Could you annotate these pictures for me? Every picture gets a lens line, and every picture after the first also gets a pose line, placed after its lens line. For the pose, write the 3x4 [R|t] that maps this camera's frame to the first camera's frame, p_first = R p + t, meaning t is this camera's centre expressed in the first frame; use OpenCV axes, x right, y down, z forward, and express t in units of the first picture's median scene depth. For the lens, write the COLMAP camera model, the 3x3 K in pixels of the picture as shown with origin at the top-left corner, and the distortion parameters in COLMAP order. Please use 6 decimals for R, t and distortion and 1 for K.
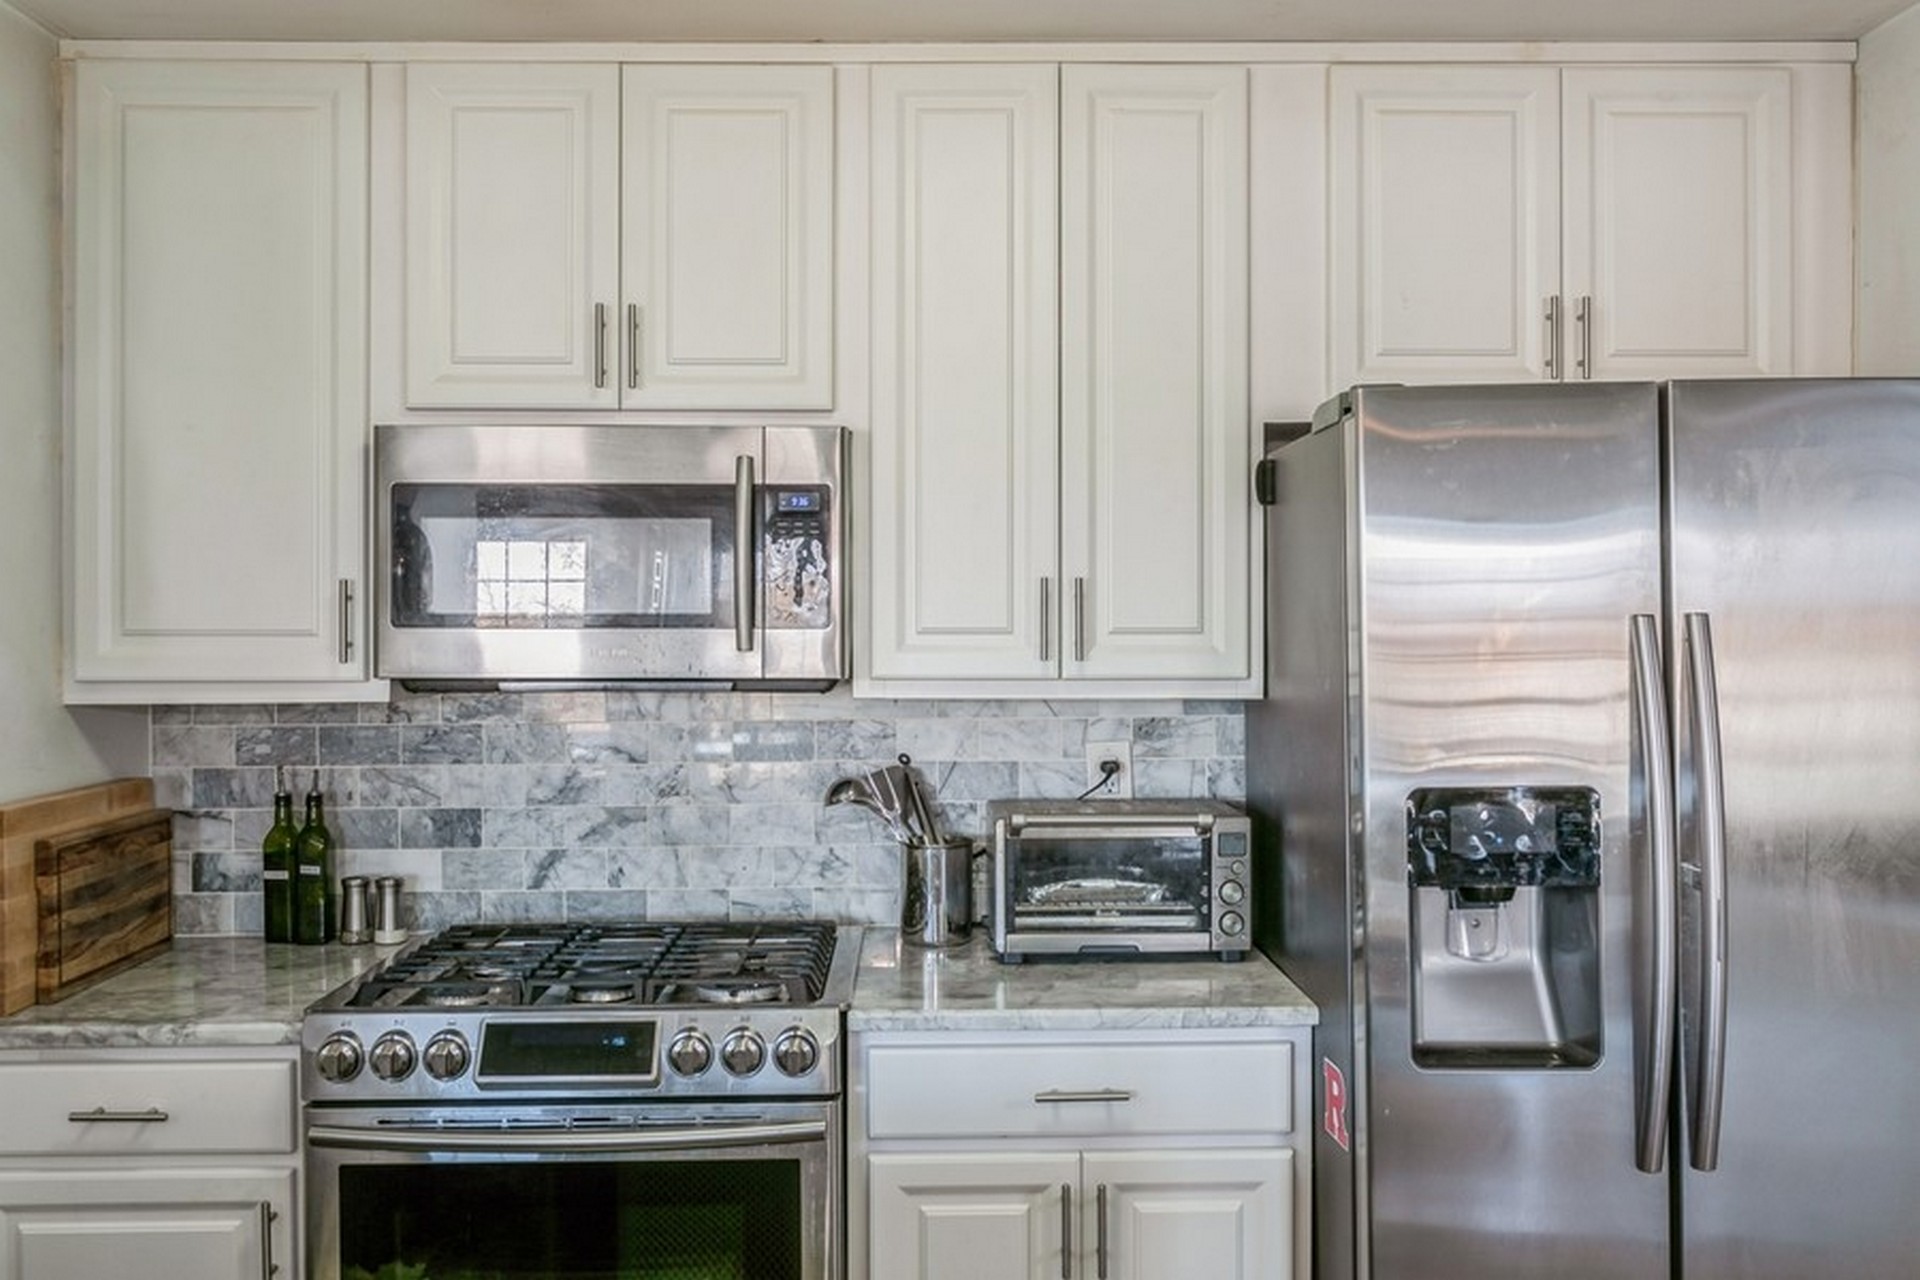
lens RADIAL K [[1617.4, 0, 961.4], [0, 1617.4, 622.7], [0, 0, 1]] dist [-0.001442, -0.004009]
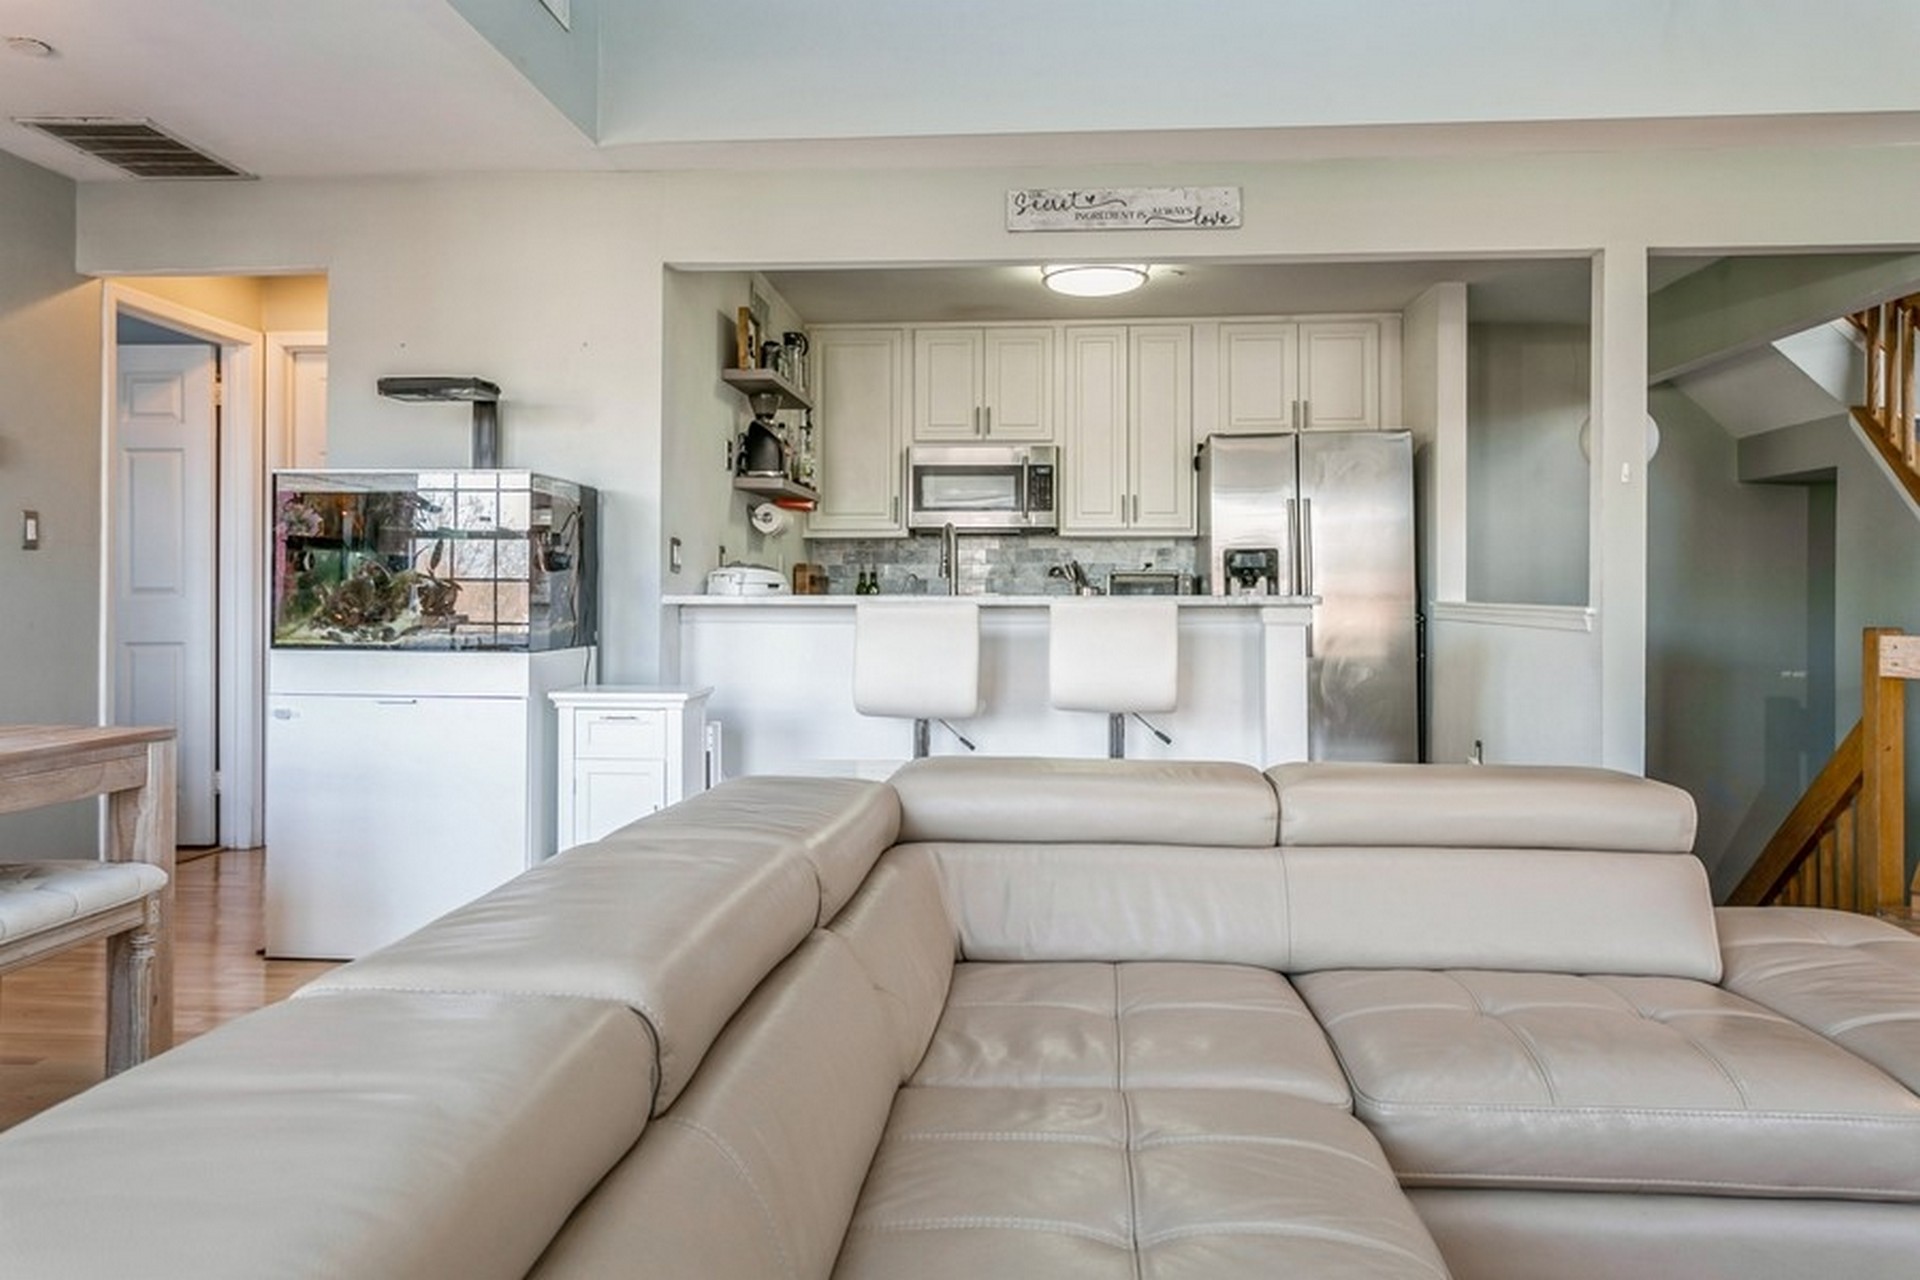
lens RADIAL K [[1390.6, 0, 954.8], [0, 1390.6, 578.8], [0, 0, 1]] dist [0.001044, 0.000610]
pose [[0.995002, 0.001582, -0.099839, -0.001944], [-0.003021, 0.999894, -0.014256, 0.150560], [0.099806, 0.014486, 0.994901, -1.463576]]
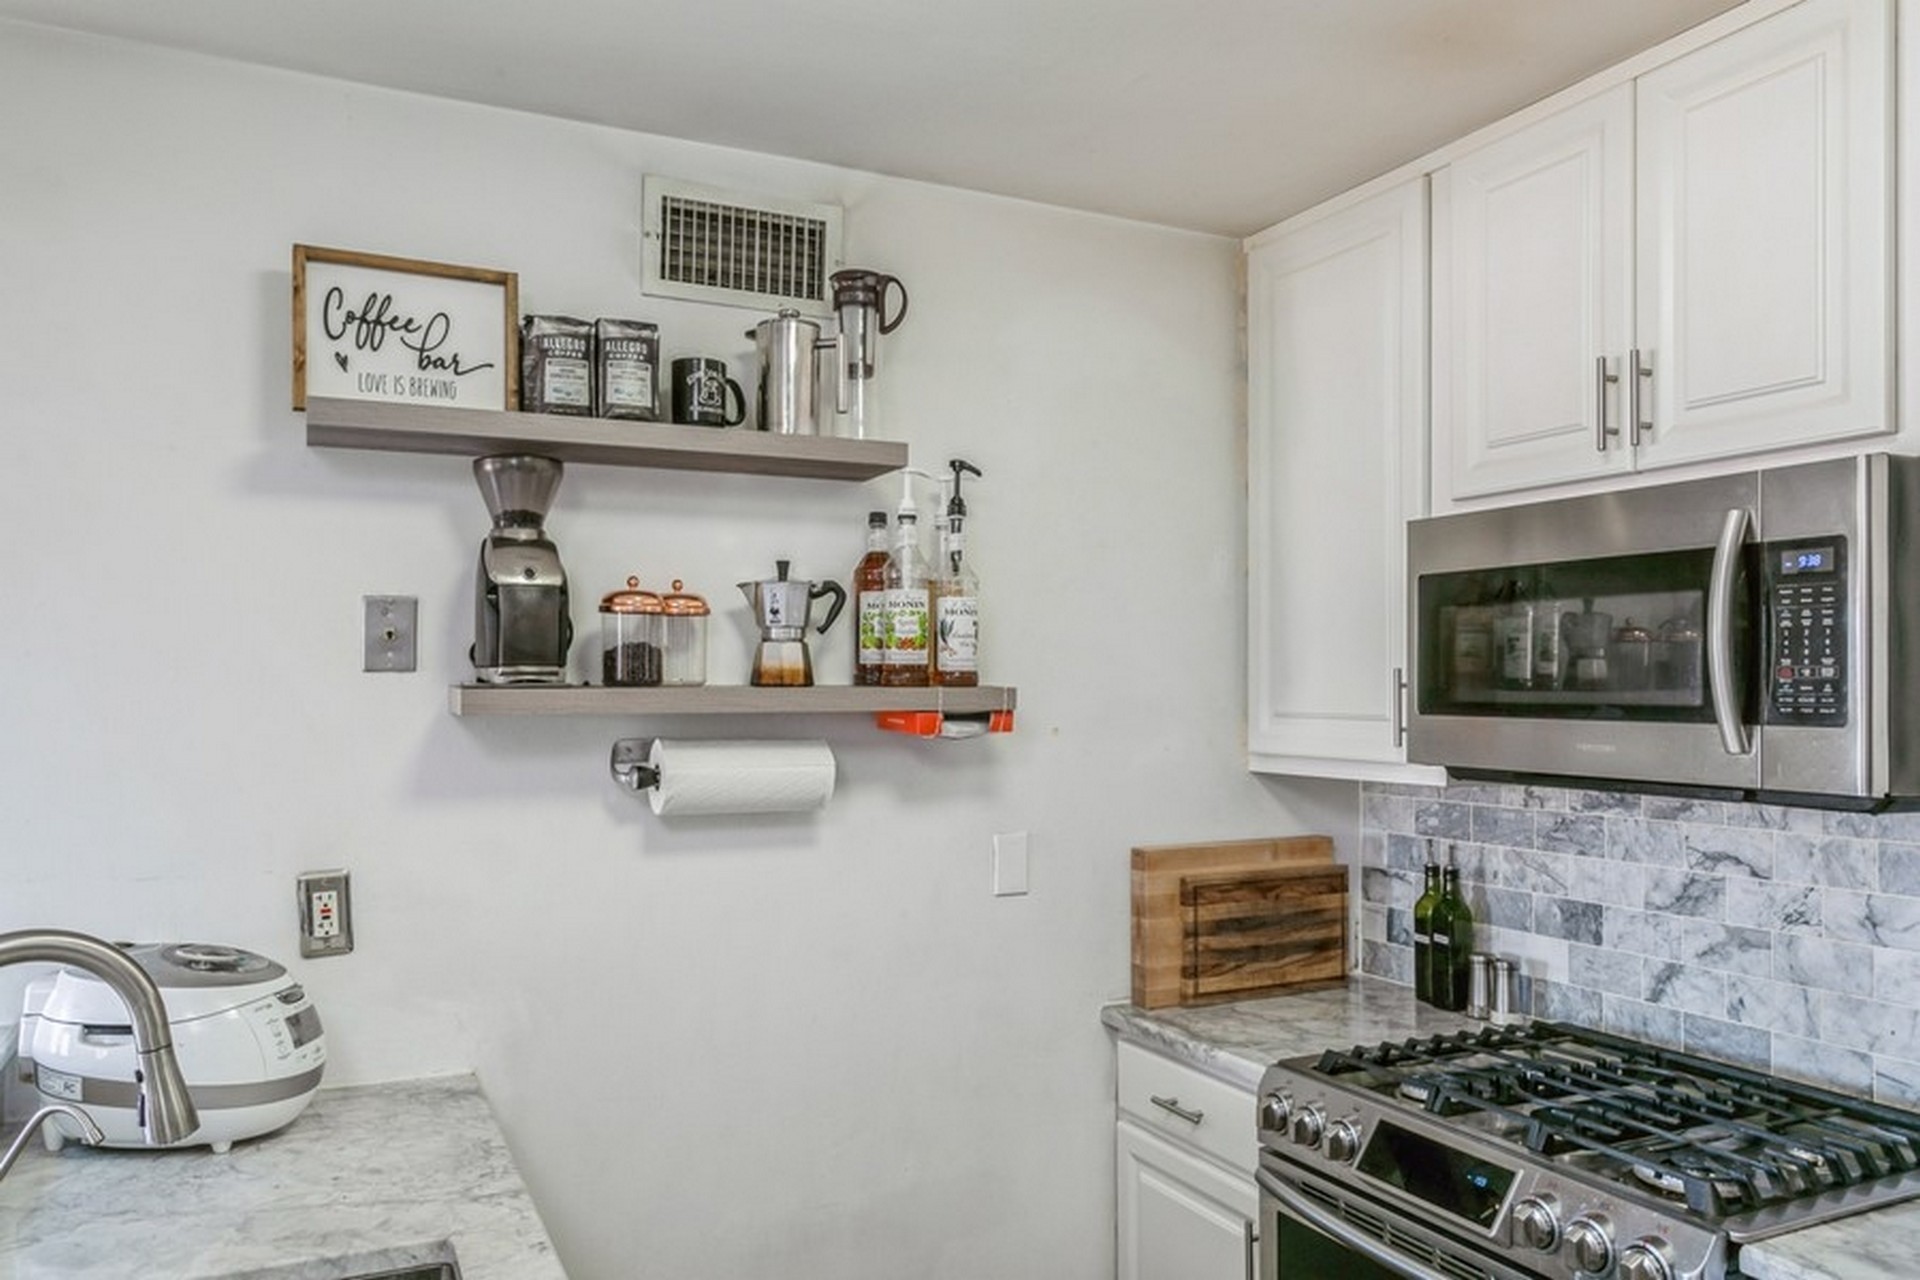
lens RADIAL K [[1380.9, 0, 951.0], [0, 1380.9, 674.4], [0, 0, 1]] dist [0.003754, 0.001078]
pose [[0.407668, -0.006601, -0.913106, 0.290828], [-0.001912, 0.999966, -0.008083, -0.013358], [0.913128, 0.005041, 0.407641, 0.321775]]
